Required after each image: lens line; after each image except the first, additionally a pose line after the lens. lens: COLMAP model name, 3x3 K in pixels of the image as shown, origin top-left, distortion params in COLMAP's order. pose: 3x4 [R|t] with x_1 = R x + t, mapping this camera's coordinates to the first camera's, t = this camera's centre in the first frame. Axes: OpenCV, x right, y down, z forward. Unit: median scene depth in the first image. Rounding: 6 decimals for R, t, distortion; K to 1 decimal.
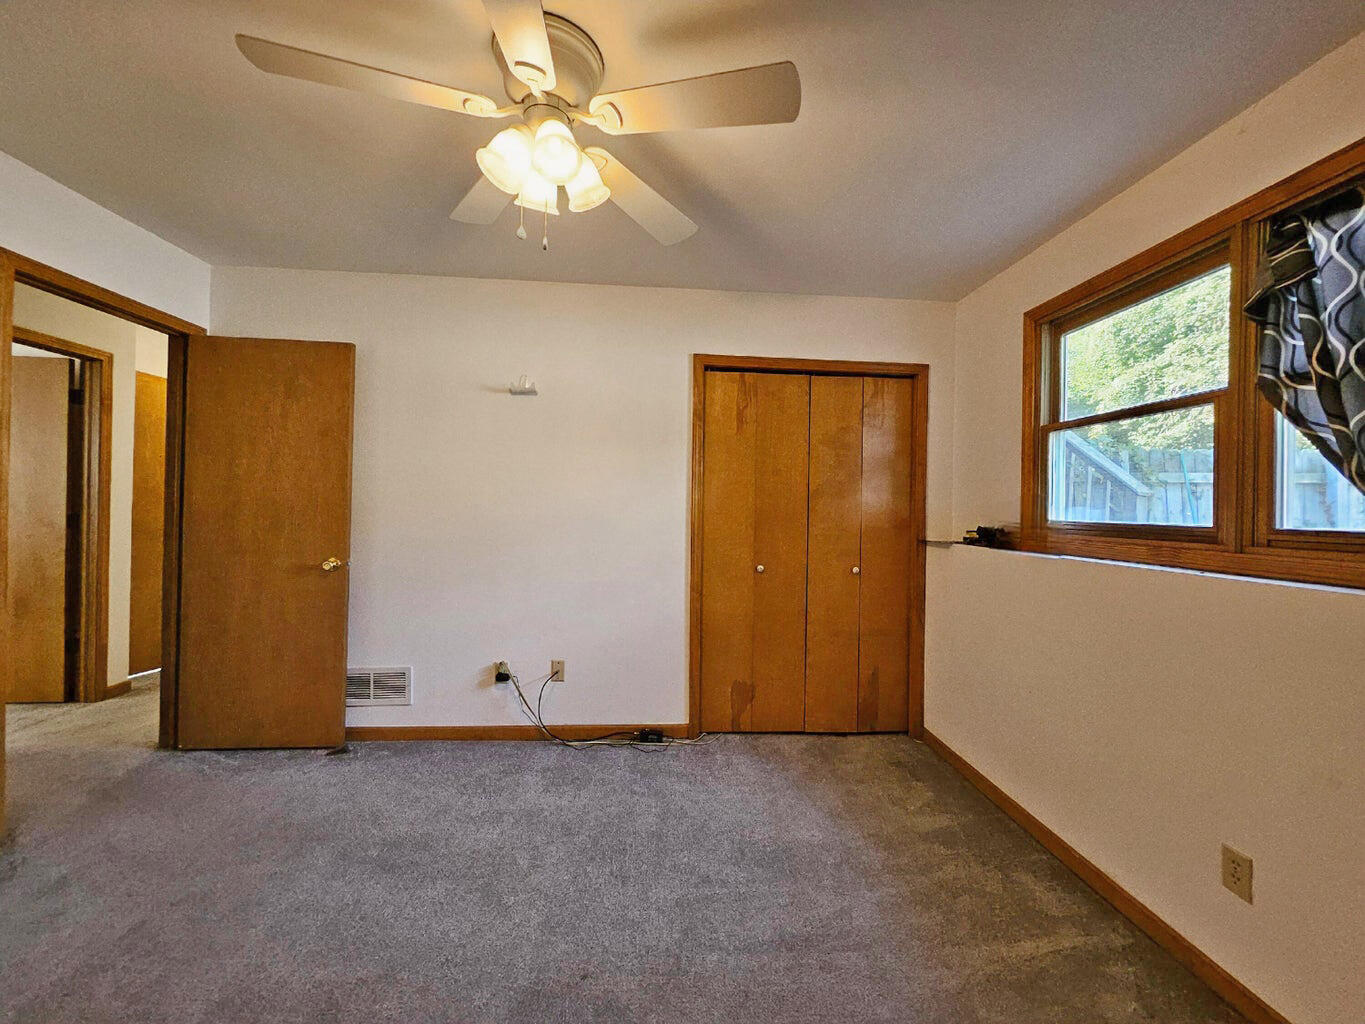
lens RADIAL K [[538.9, 0, 686.3], [0, 538.9, 508.4], [0, 0, 1]] dist [0.007894, -0.002139]
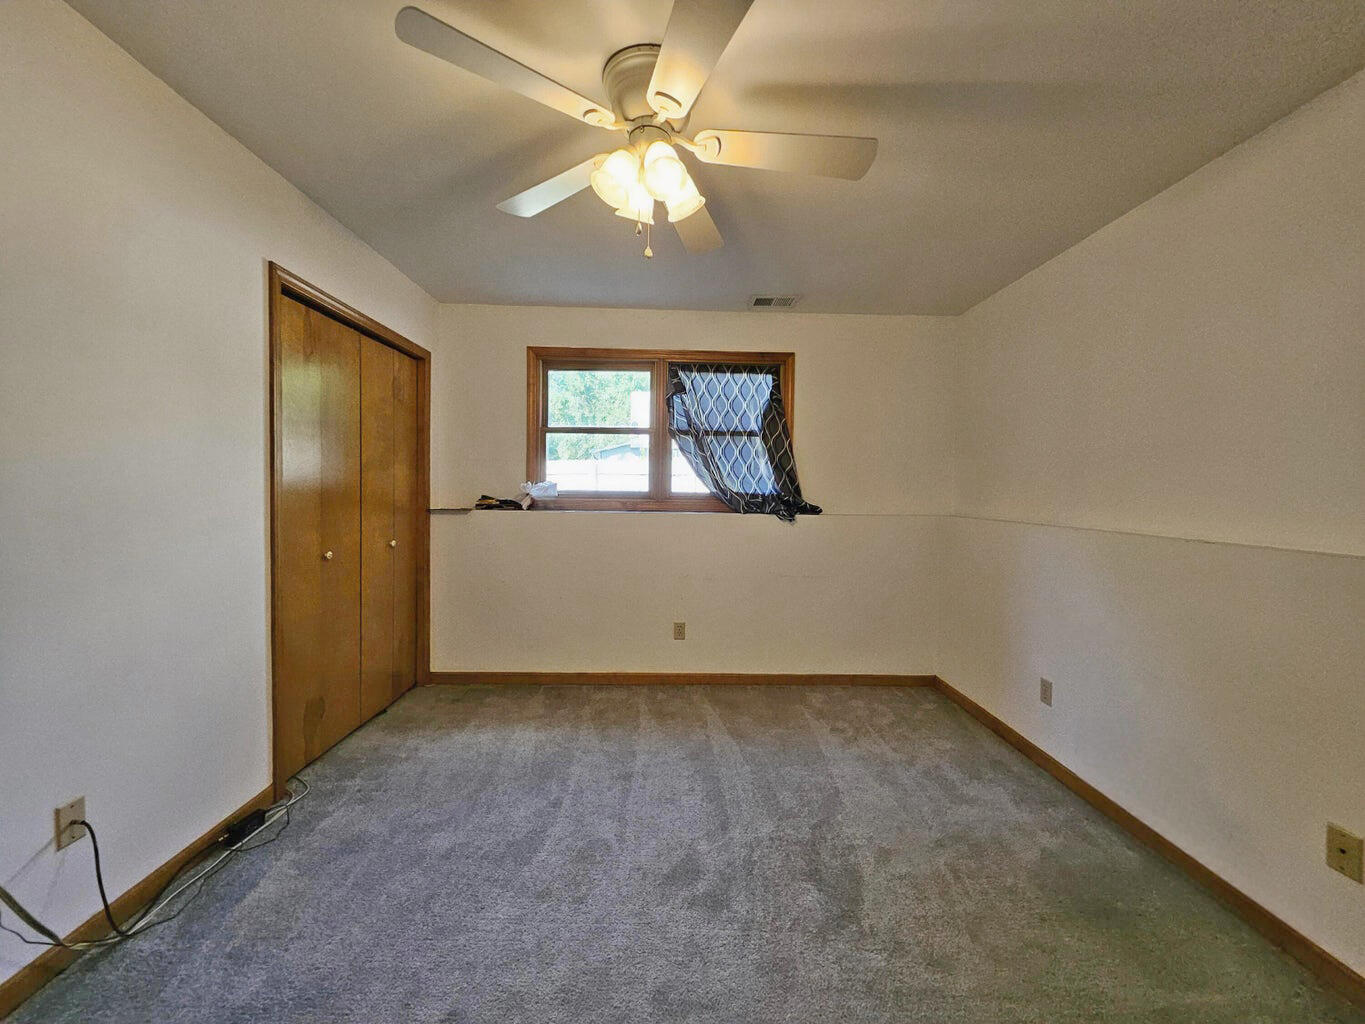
lens RADIAL K [[538.9, 0, 690.8], [0, 538.9, 511.6], [0, 0, 1]] dist [0.007894, -0.002139]
pose [[0.025383, -0.061083, 0.997810, -0.693904], [-0.010524, 0.998060, 0.061366, -0.012396], [-0.999622, -0.012058, 0.024691, 0.437221]]
